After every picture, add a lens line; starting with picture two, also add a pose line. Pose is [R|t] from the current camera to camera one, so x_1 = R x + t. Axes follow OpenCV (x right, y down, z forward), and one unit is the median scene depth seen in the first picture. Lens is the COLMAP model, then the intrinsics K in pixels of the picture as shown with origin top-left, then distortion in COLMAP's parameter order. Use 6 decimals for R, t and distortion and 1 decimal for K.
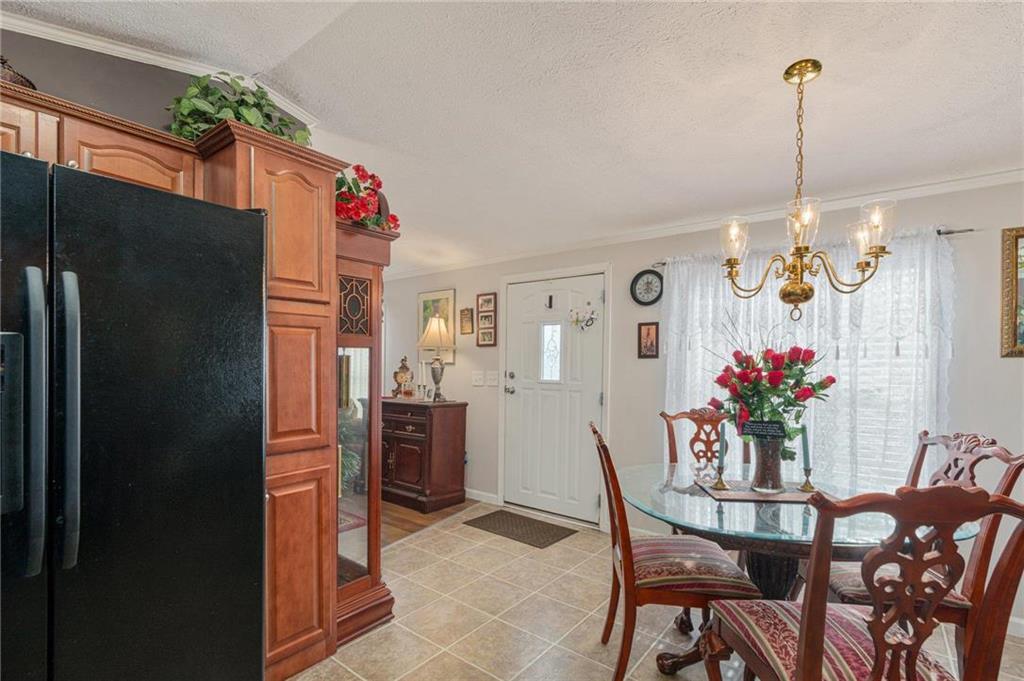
lens RADIAL K [[477.6, 0, 512.4], [0, 477.6, 365.4], [0, 0, 1]] dist [-0.000174, 0.000096]
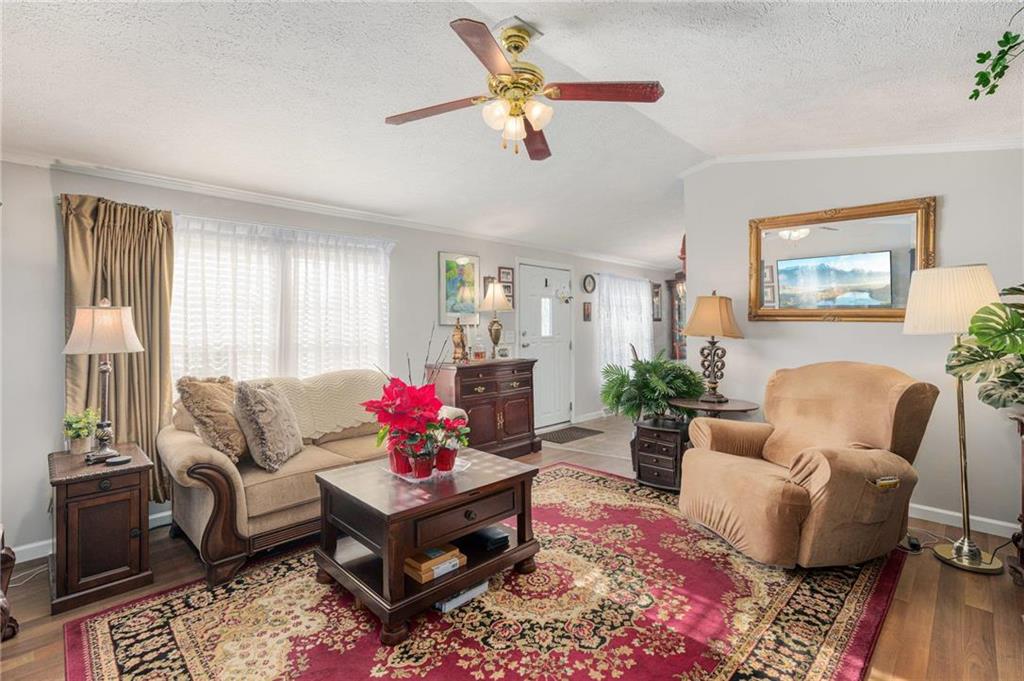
lens RADIAL K [[470.6, 0, 507.8], [0, 470.6, 328.4], [0, 0, 1]] dist [0.000802, 0.000918]
pose [[0.133223, -0.007787, 0.991055, -1.244088], [0.015650, 0.999861, 0.005753, -0.002184], [-0.990962, 0.014743, 0.133327, 0.840447]]
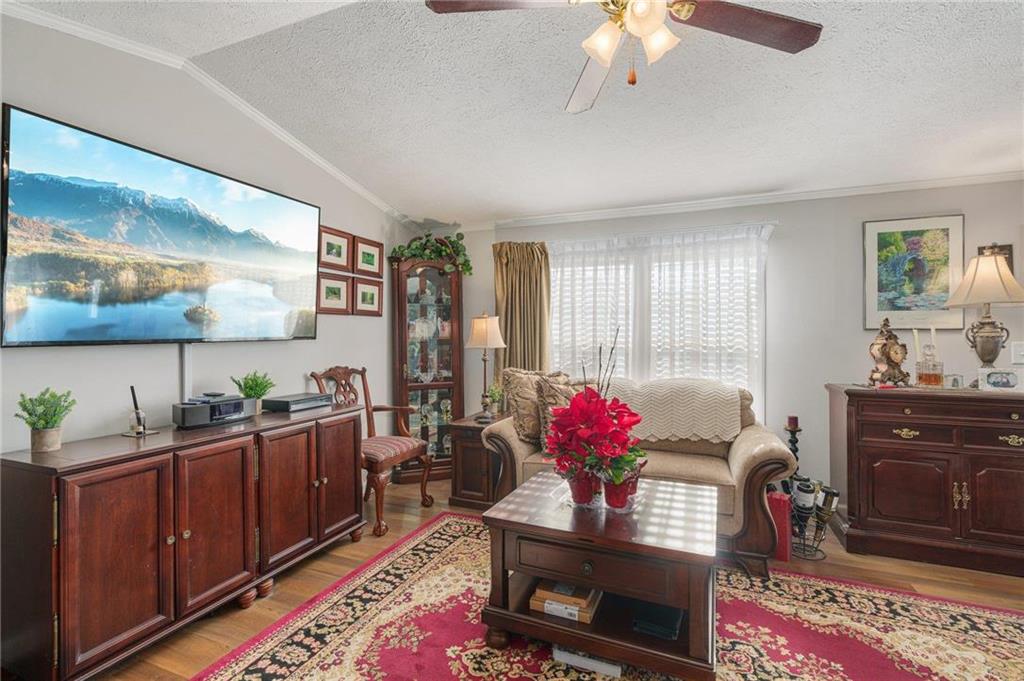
lens RADIAL K [[462.0, 0, 514.2], [0, 462.0, 336.3], [0, 0, 1]] dist [-0.000906, 0.000427]
pose [[0.964812, -0.005659, 0.262880, -0.929244], [0.004750, 0.999980, 0.004094, -0.000729], [-0.262898, -0.002701, 0.964820, 0.591748]]
